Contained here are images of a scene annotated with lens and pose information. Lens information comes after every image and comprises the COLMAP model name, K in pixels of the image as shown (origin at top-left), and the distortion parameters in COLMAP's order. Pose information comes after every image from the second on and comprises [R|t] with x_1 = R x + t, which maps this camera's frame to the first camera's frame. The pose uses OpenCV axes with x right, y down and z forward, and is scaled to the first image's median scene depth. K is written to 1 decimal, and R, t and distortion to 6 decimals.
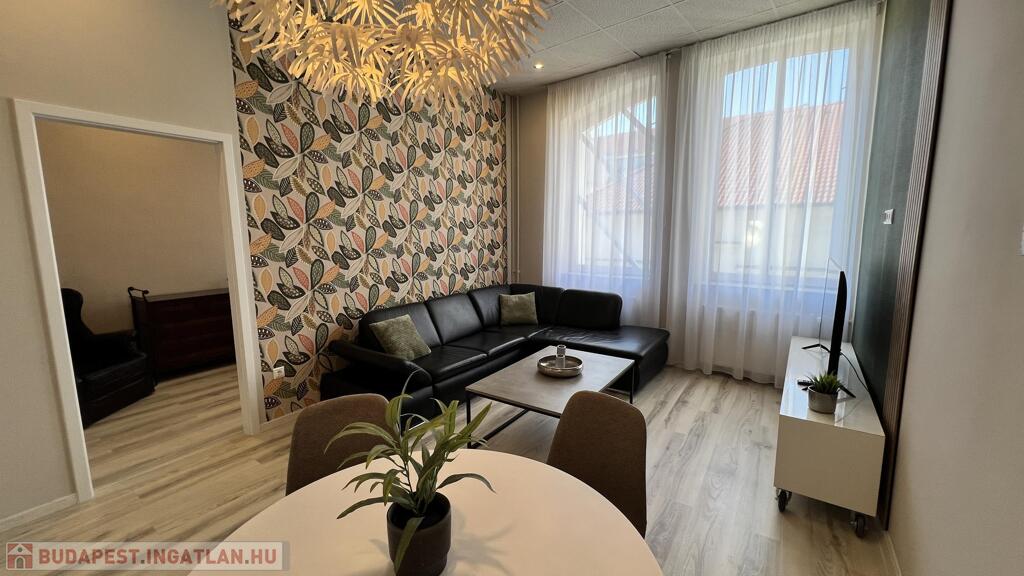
lens RADIAL K [[410.4, 0, 504.0], [0, 410.4, 285.7], [0, 0, 1]] dist [-0.000847, -0.000008]
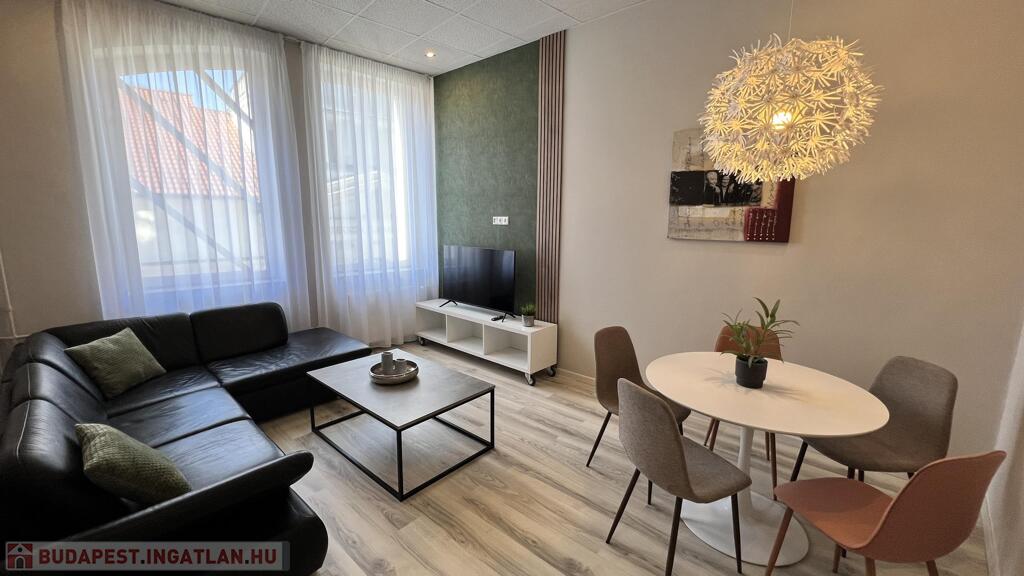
lens RADIAL K [[410.4, 0, 504.4], [0, 410.4, 281.5], [0, 0, 1]] dist [-0.000847, -0.000008]
pose [[0.128495, -0.136971, 0.982206, -0.596458], [0.139706, 0.983039, 0.118810, -0.068303], [-0.981820, 0.121954, 0.145452, 0.490886]]
